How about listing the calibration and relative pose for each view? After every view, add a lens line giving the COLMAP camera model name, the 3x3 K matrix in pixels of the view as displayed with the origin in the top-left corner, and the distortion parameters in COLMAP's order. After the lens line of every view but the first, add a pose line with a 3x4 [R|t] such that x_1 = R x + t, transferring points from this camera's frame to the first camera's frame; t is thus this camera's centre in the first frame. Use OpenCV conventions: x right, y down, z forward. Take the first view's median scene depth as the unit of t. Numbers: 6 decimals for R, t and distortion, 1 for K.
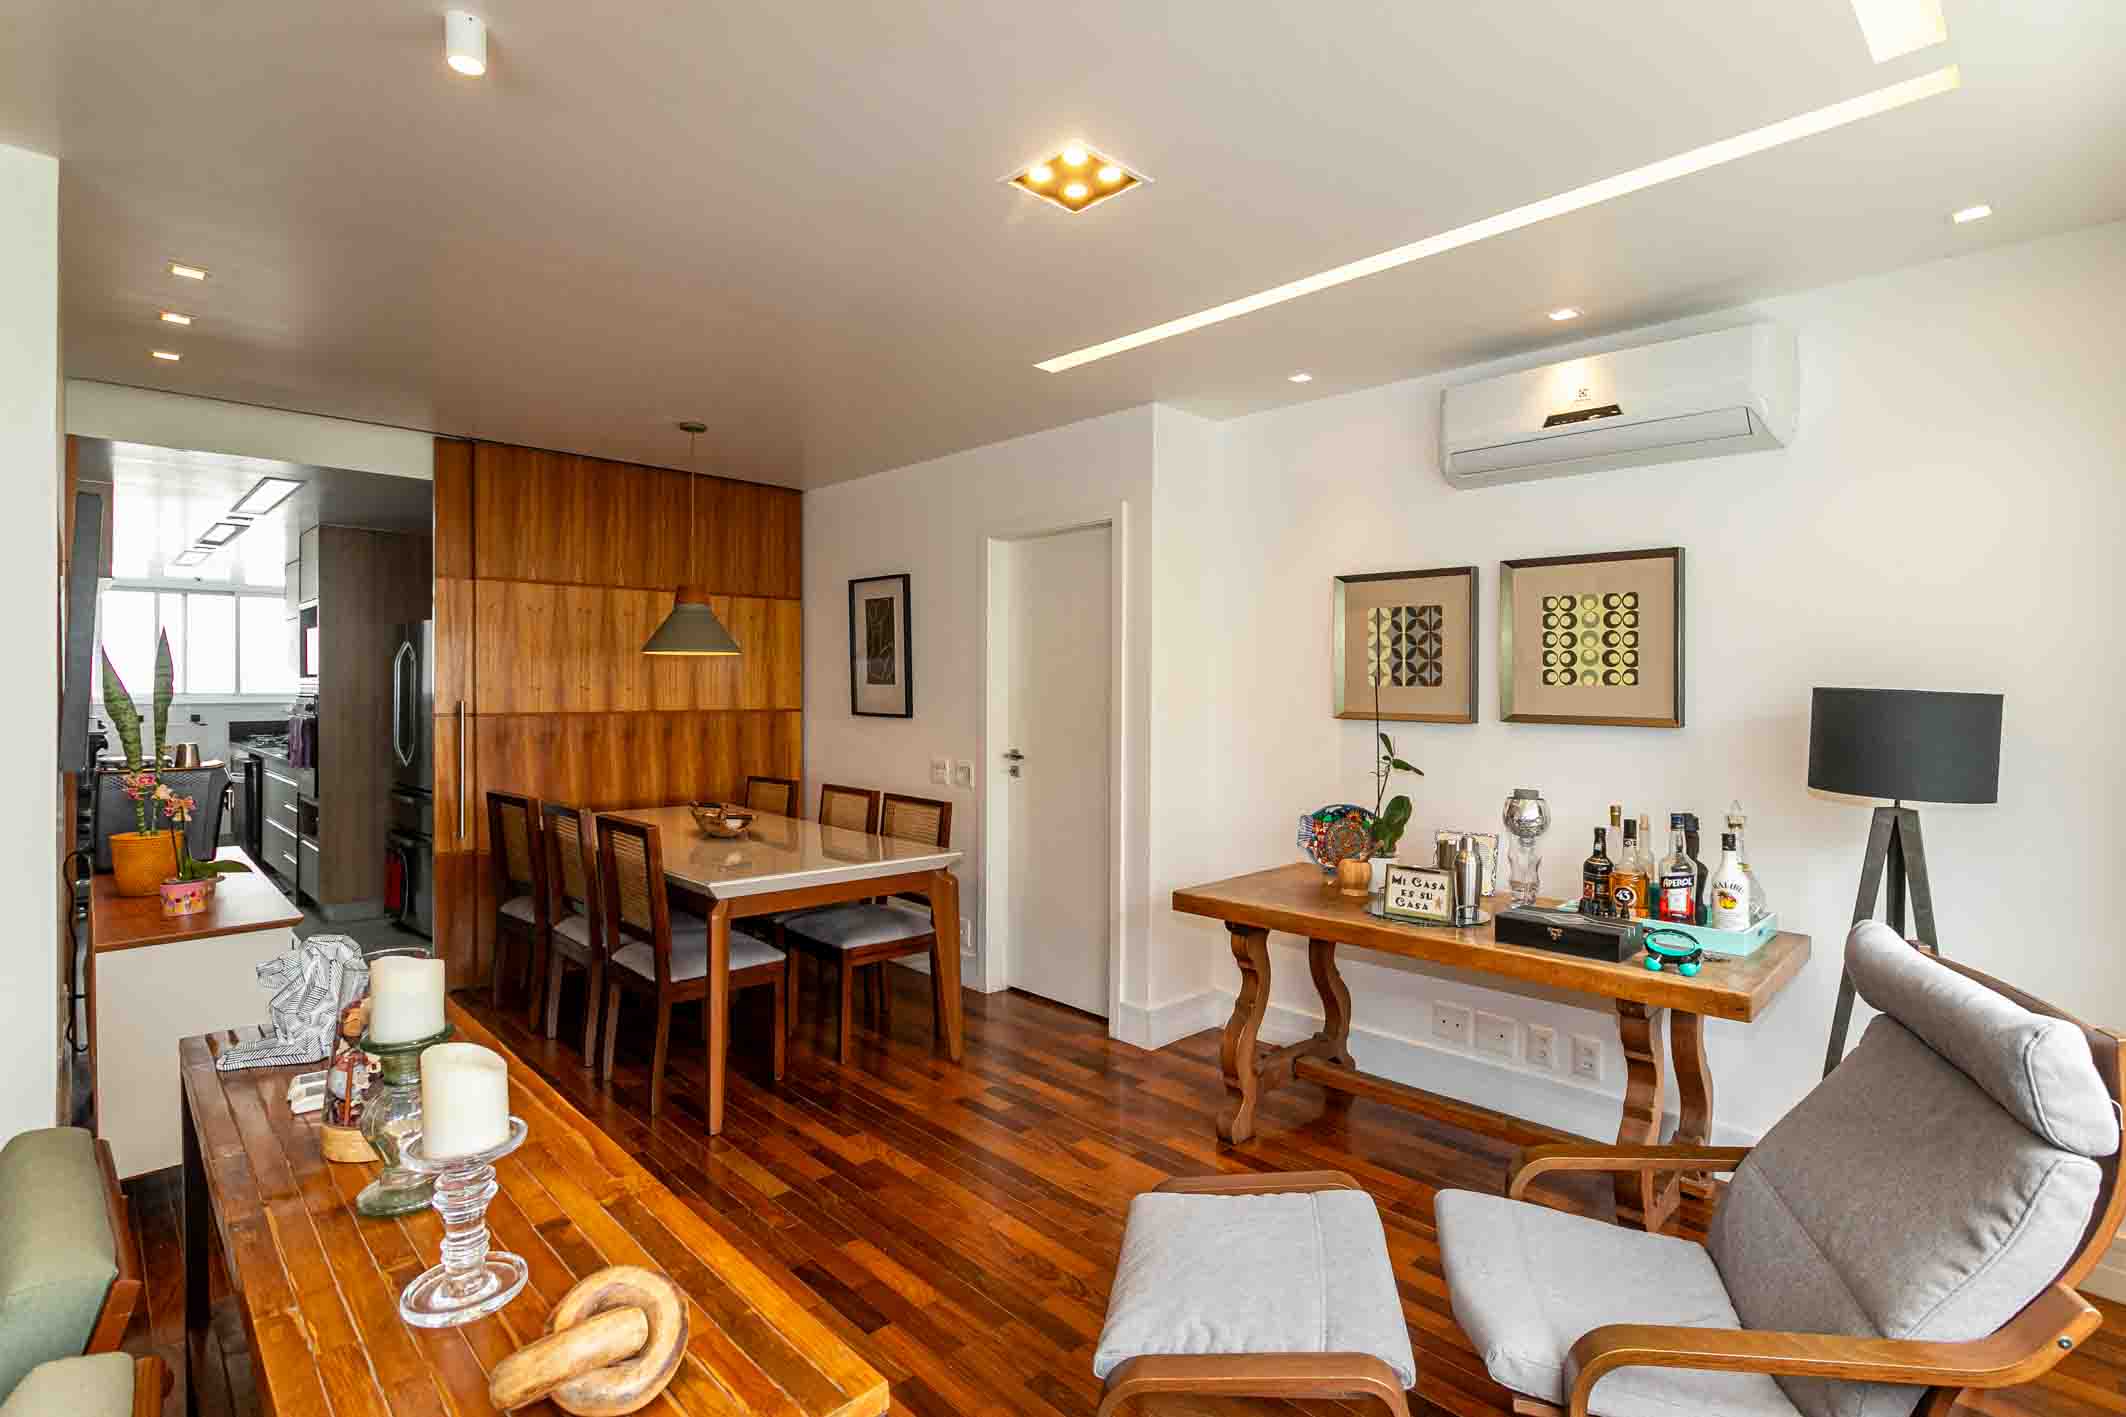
lens RADIAL K [[1016.3, 0, 1056.9], [0, 1016.3, 696.4], [0, 0, 1]] dist [0.000731, 0.000174]
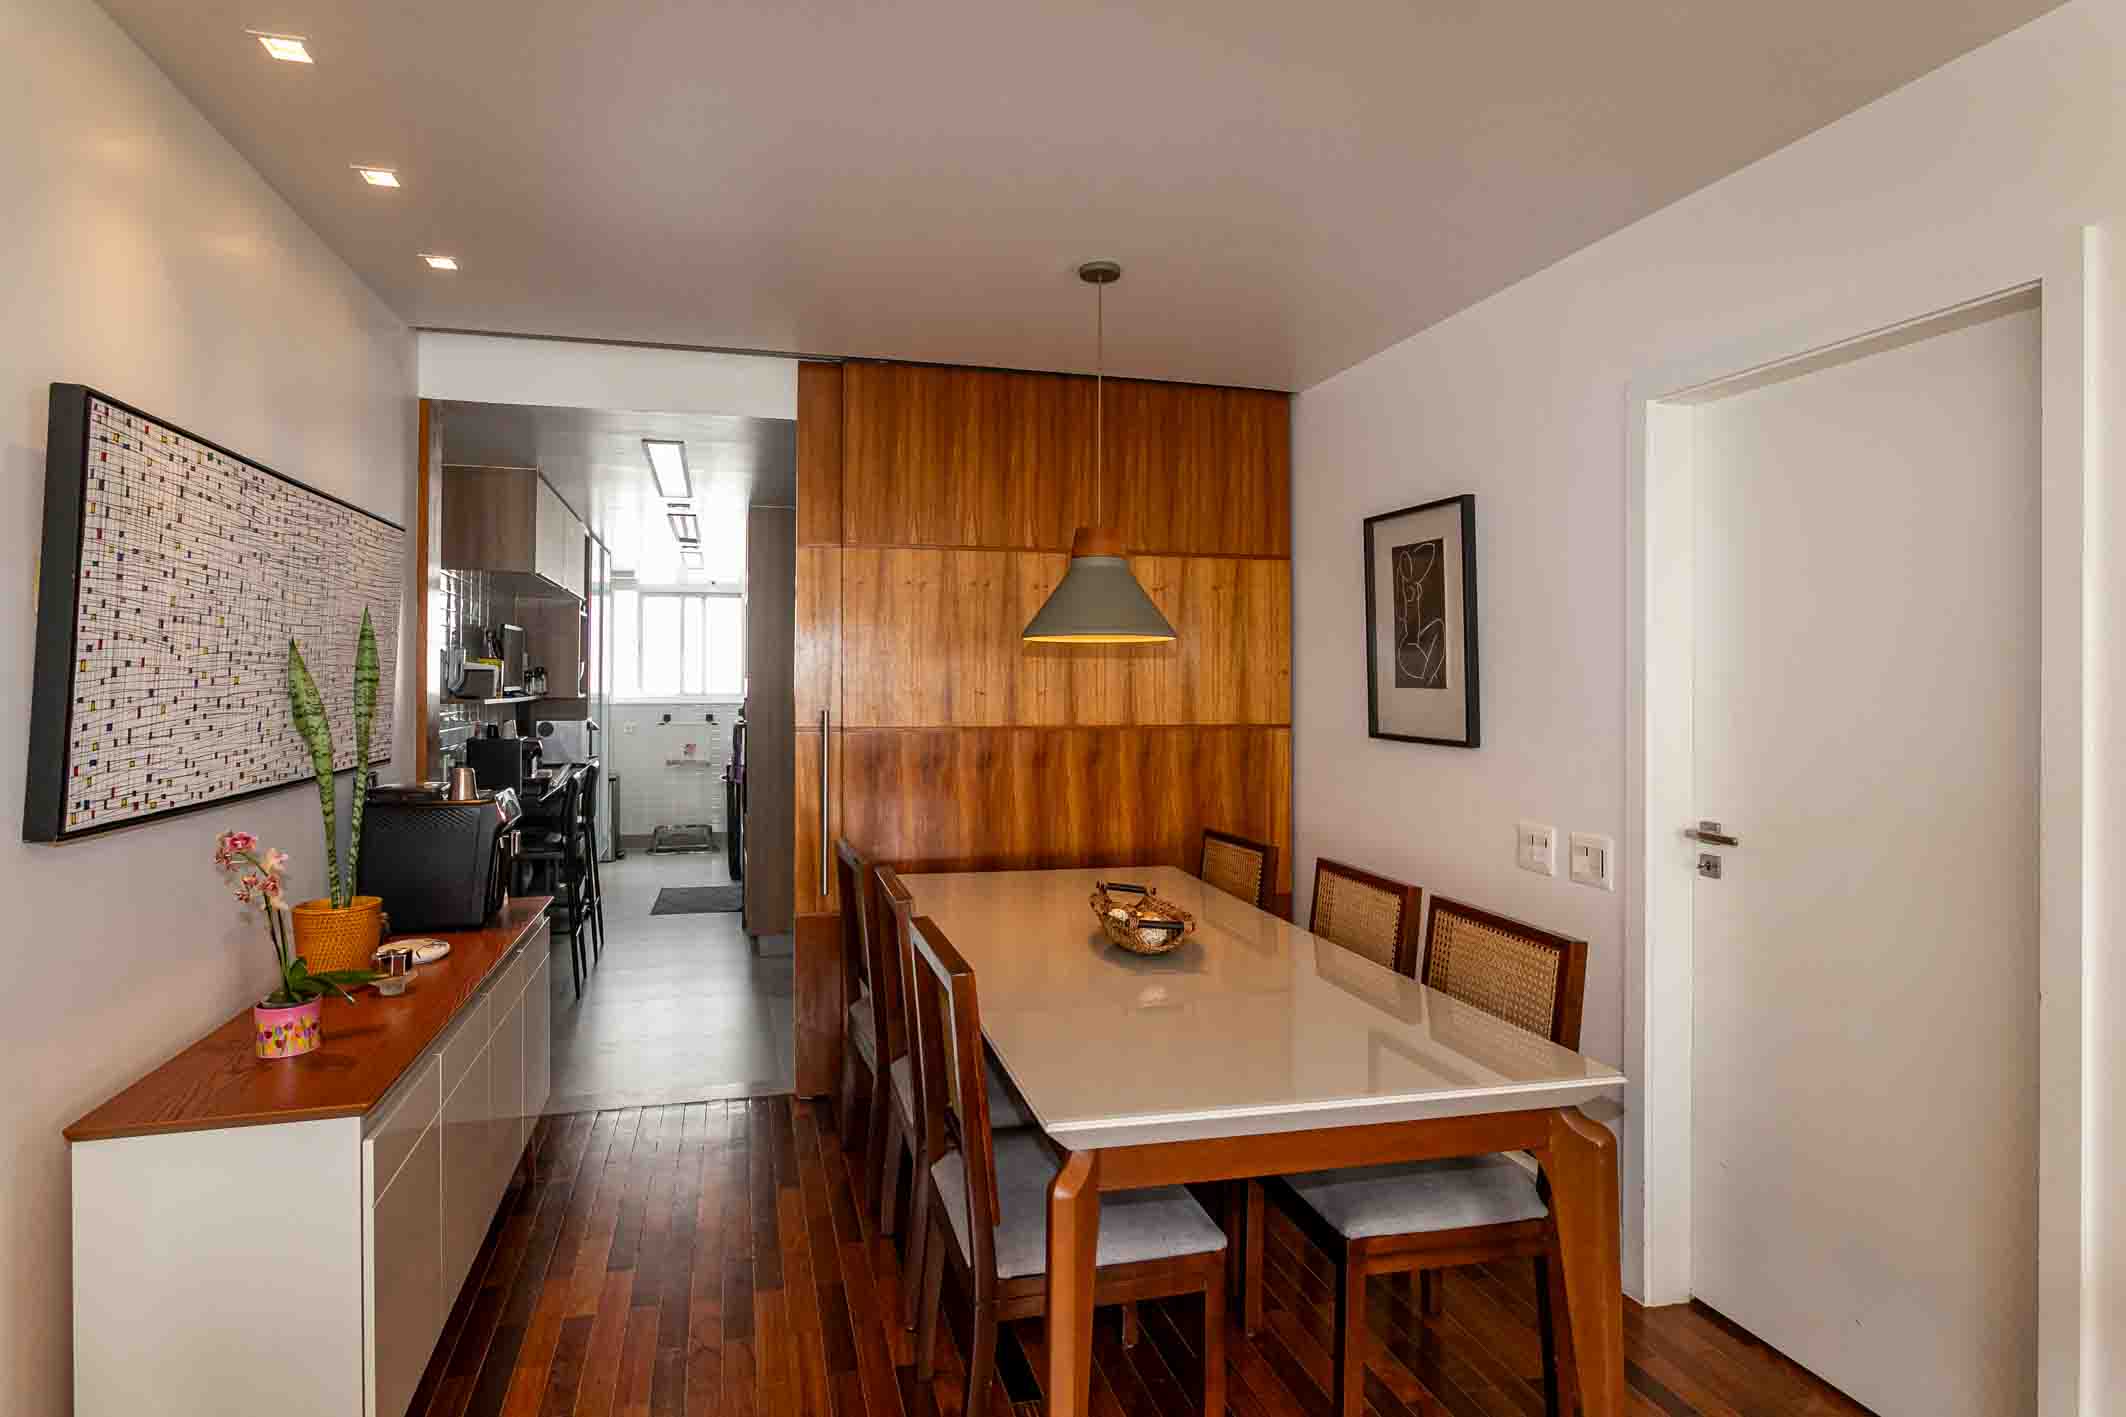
lens RADIAL K [[1095.1, 0, 991.1], [0, 1095.1, 678.2], [0, 0, 1]] dist [0.001678, 0.000133]
pose [[0.860324, -0.002545, -0.509742, -0.080446], [-0.005025, 0.999897, -0.013474, -0.010129], [0.509723, 0.014153, 0.860222, 0.414876]]
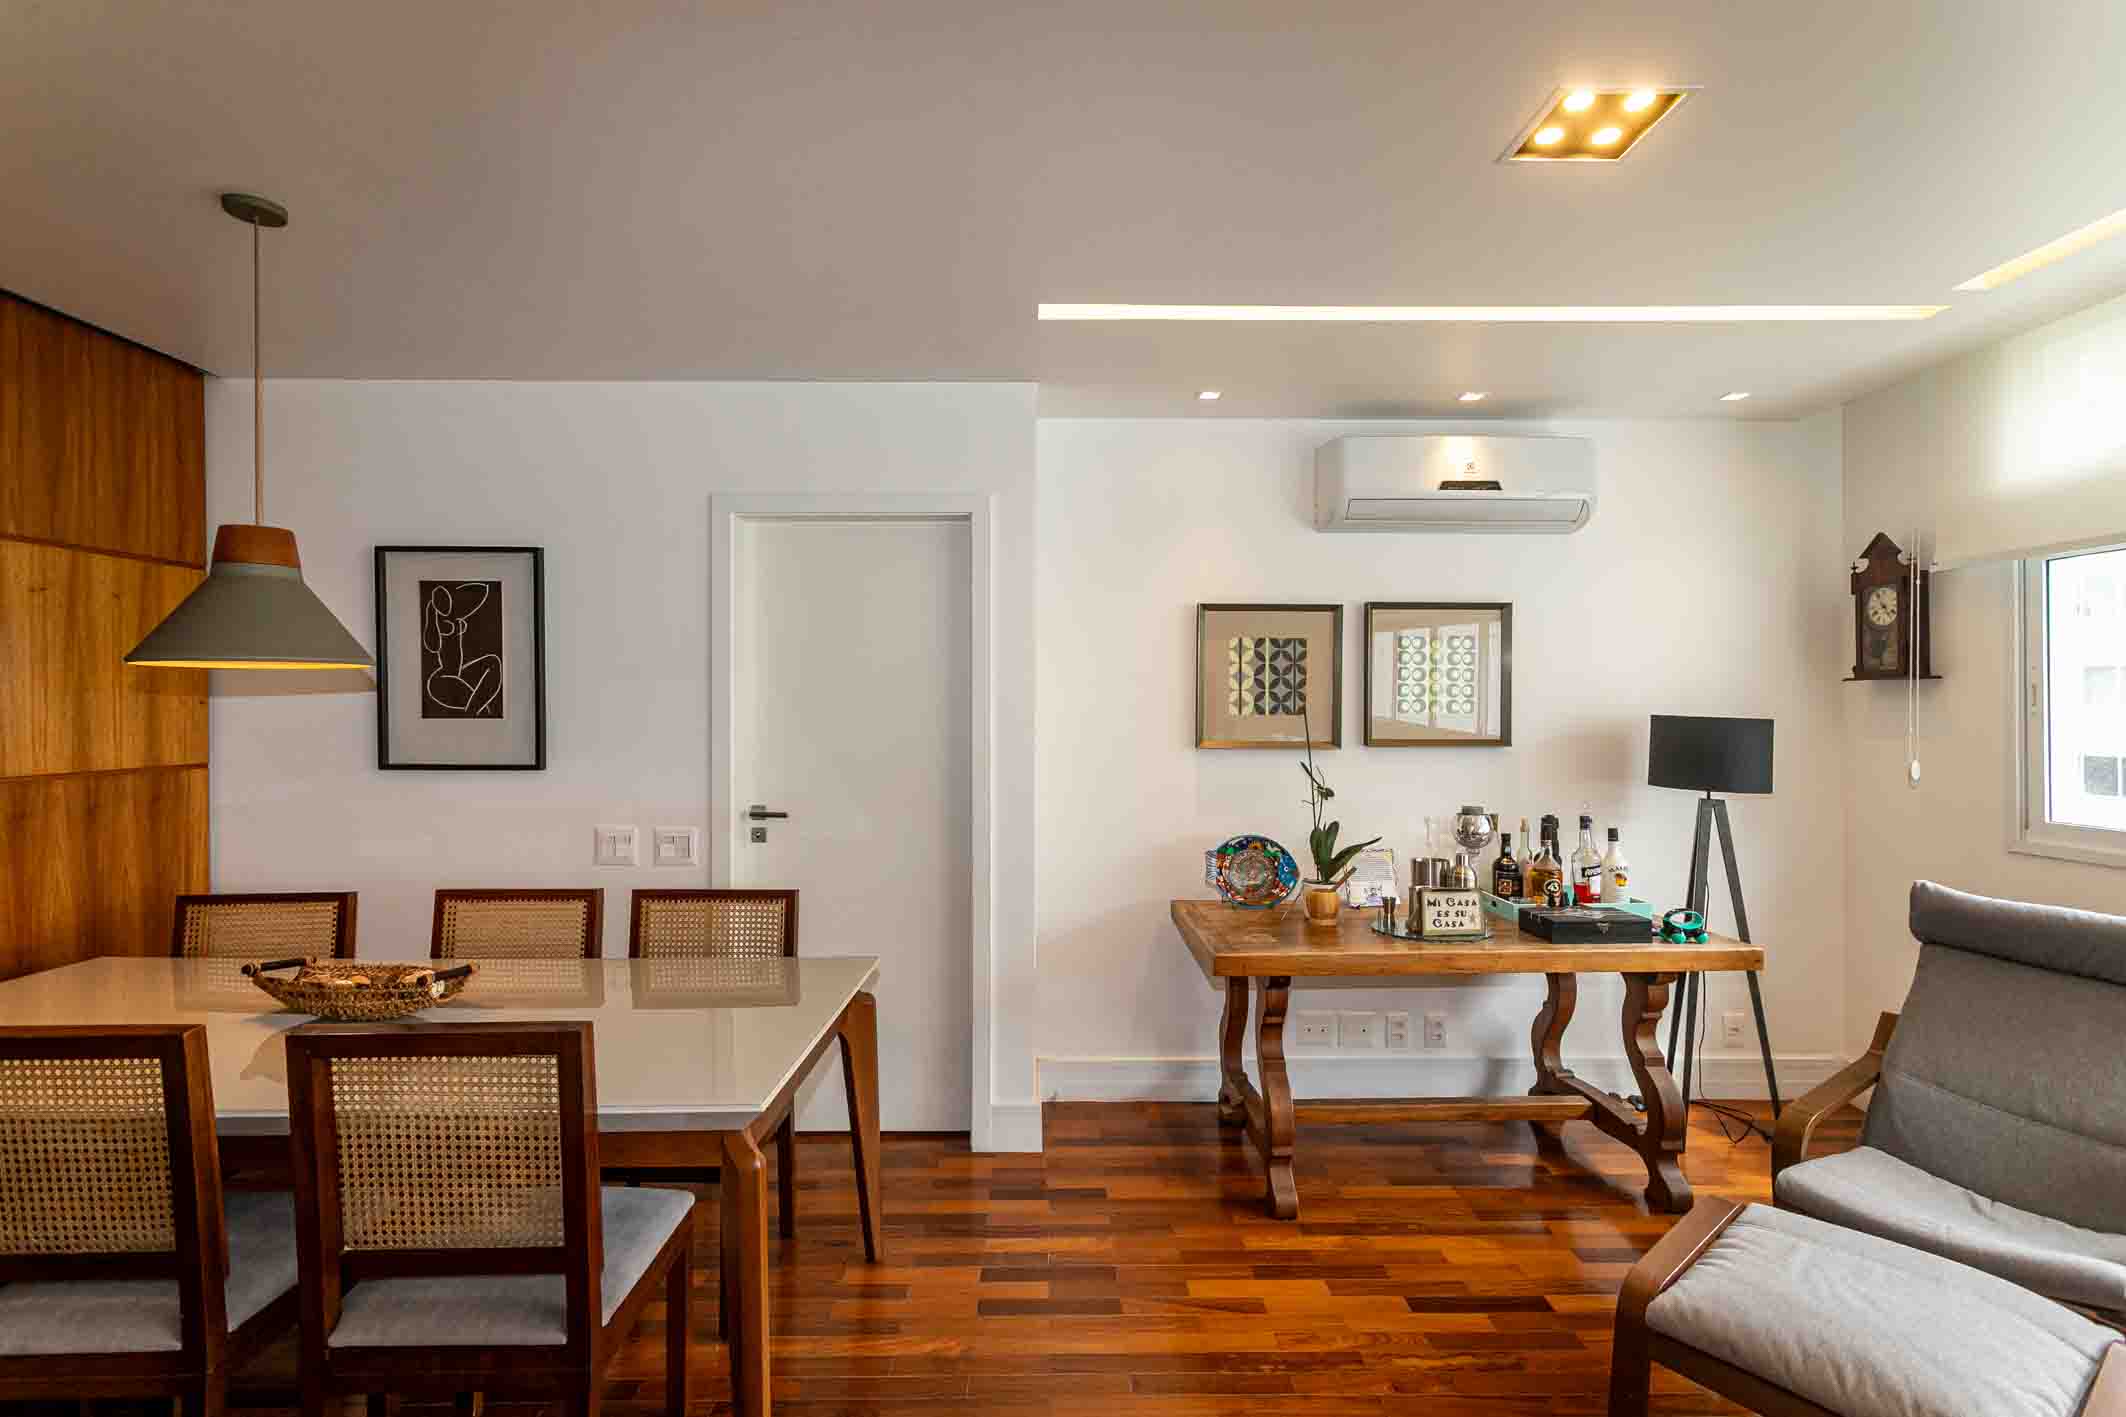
lens RADIAL K [[994.3, 0, 1072.5], [0, 994.3, 701.4], [0, 0, 1]] dist [-0.000432, 0.001096]
pose [[0.688477, -0.004180, 0.725246, -0.461372], [0.013331, 0.999887, -0.006893, -0.016954], [-0.725135, 0.014414, 0.688455, 0.391902]]
